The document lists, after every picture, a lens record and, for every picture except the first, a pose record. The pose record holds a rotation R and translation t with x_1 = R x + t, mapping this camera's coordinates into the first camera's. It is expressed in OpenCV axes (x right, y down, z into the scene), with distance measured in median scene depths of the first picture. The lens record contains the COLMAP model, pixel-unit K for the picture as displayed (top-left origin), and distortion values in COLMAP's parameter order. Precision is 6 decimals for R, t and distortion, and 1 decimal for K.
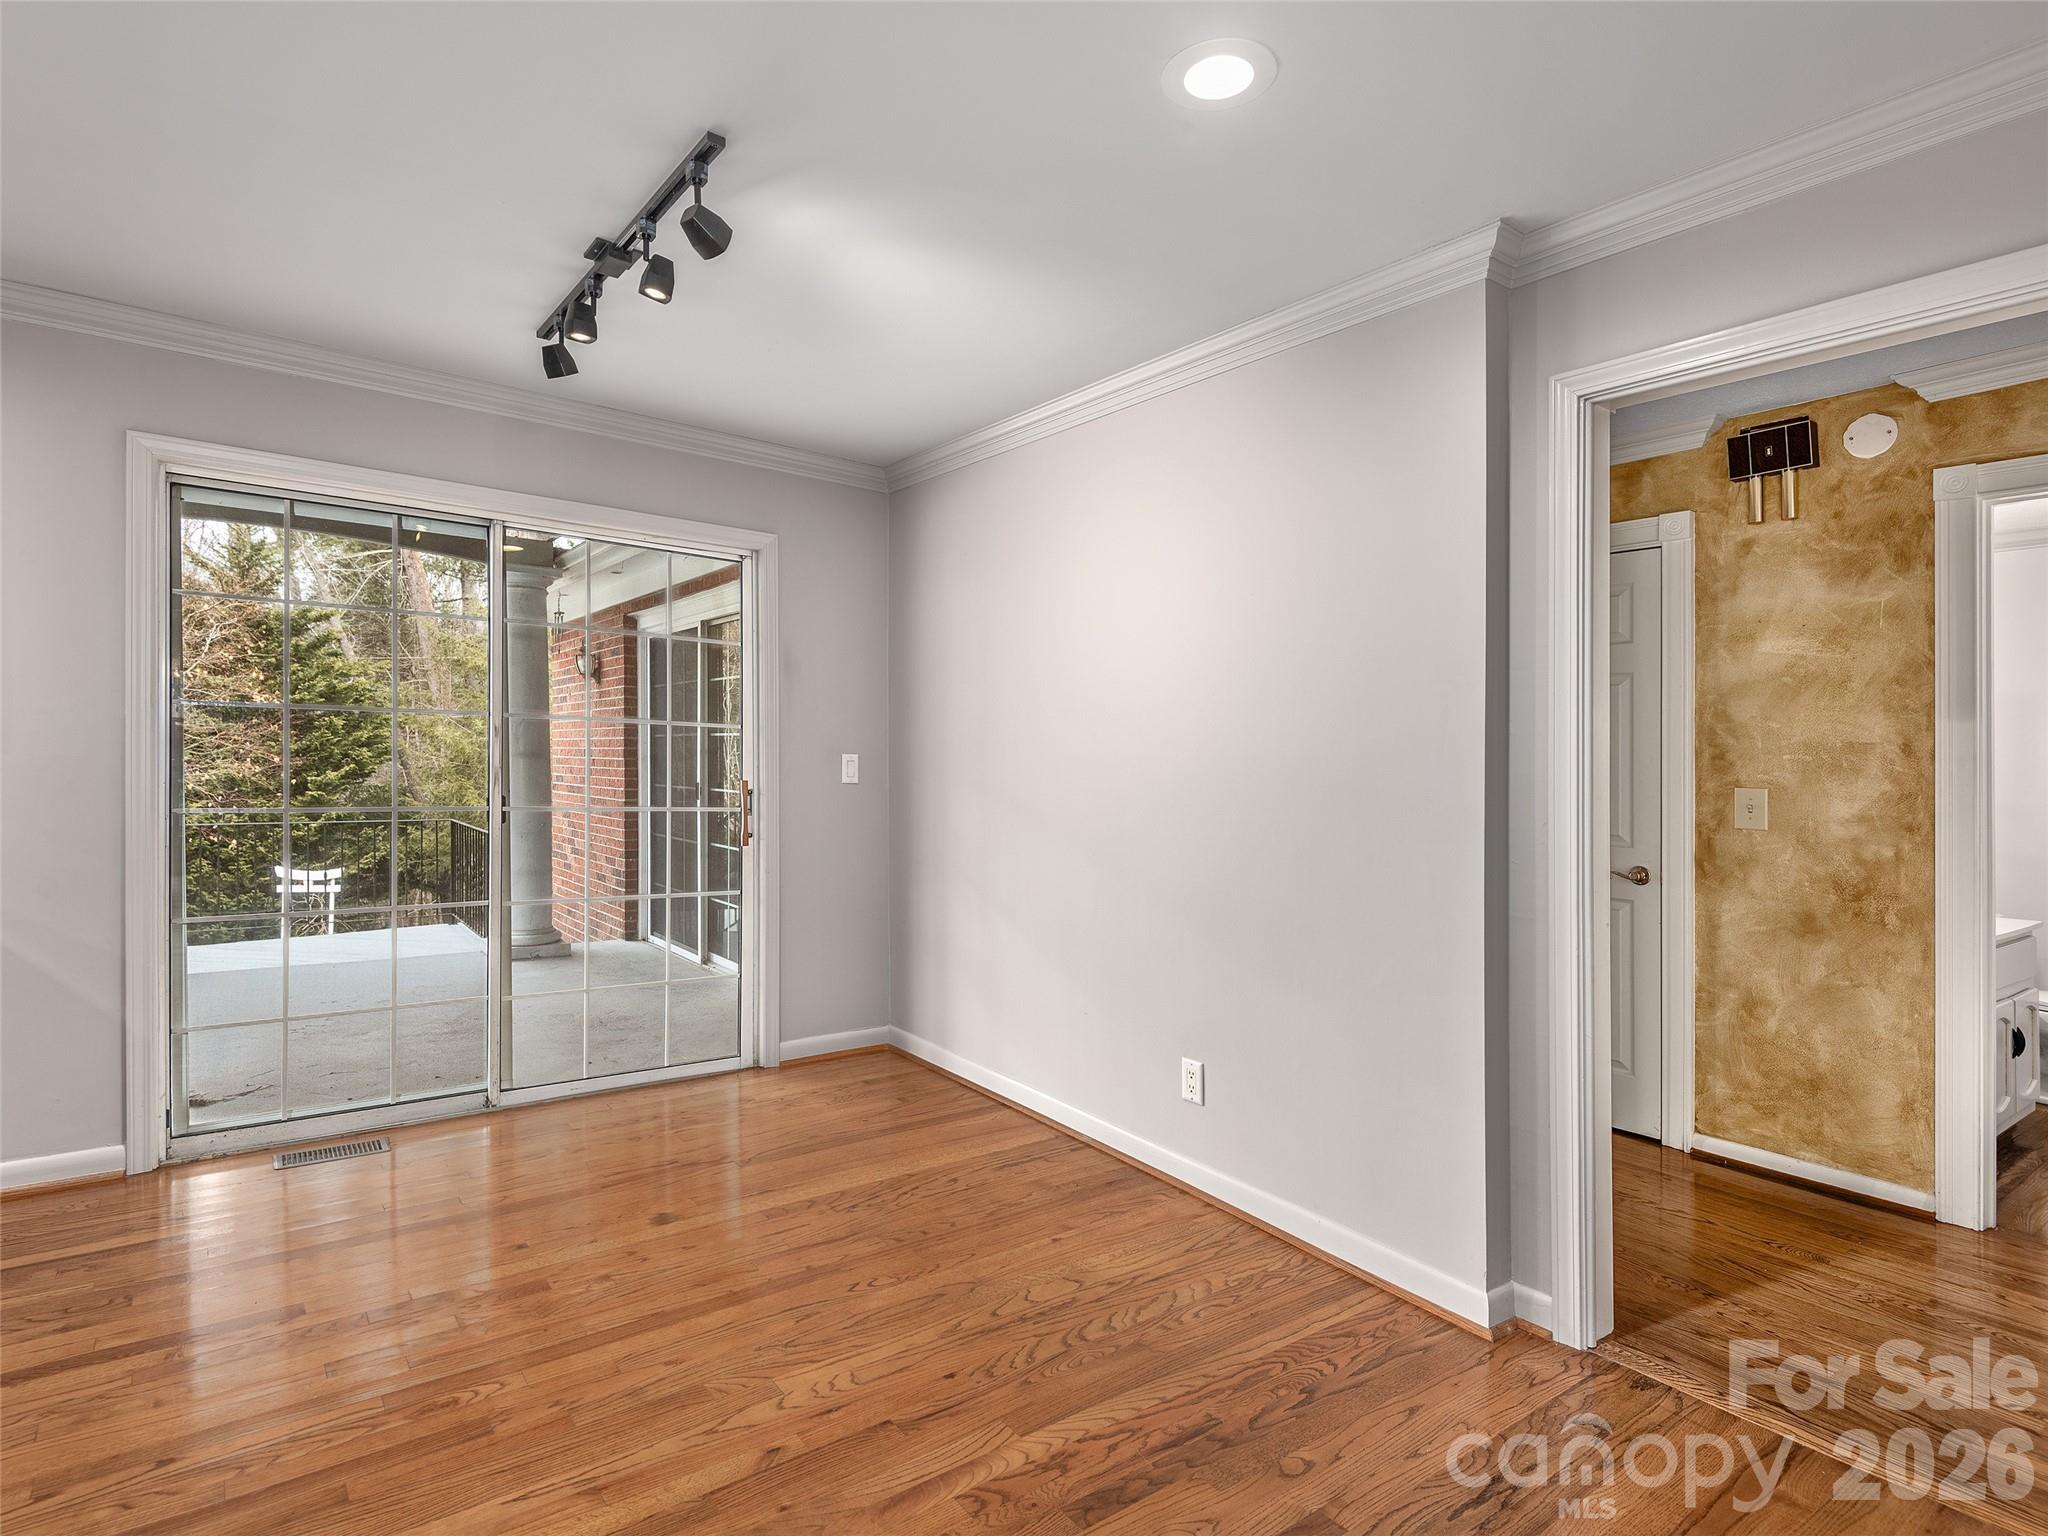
lens RADIAL K [[1060.7, 0, 952.7], [0, 1060.7, 764.9], [0, 0, 1]] dist [0.020774, -0.003683]
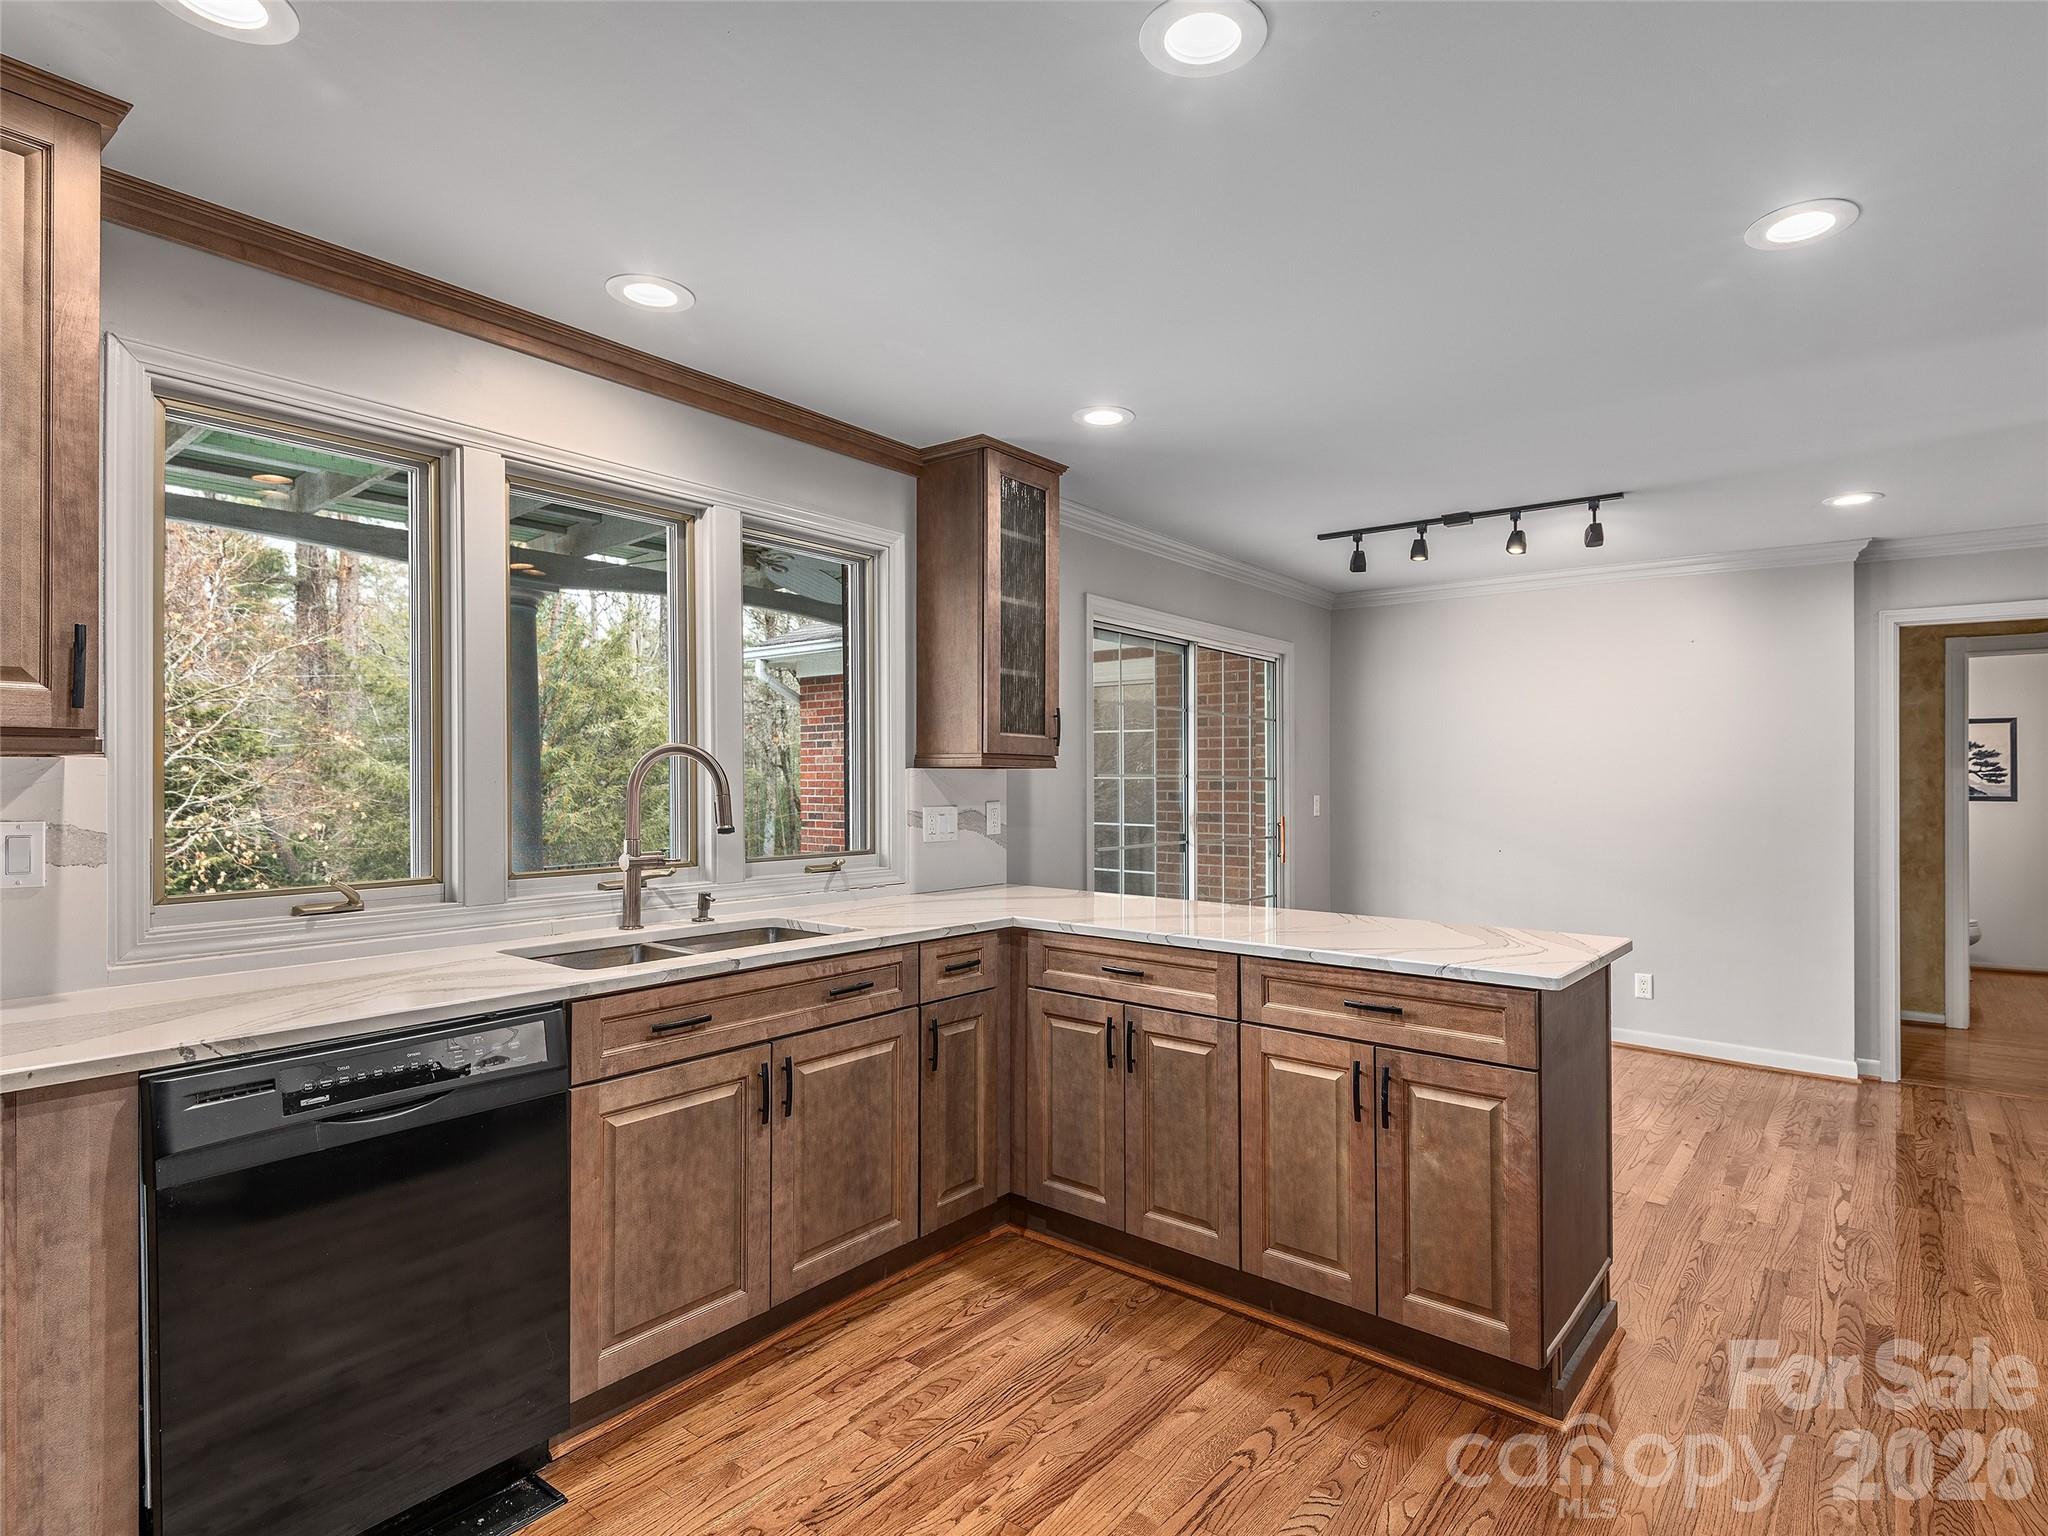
lens RADIAL K [[1060.7, 0, 1026.9], [0, 1060.7, 769.7], [0, 0, 1]] dist [0.020774, -0.003683]
pose [[0.961258, -0.010241, 0.275460, -1.179686], [0.008327, 0.999932, 0.008119, -0.067272], [-0.275524, -0.005510, 0.961278, -0.388646]]
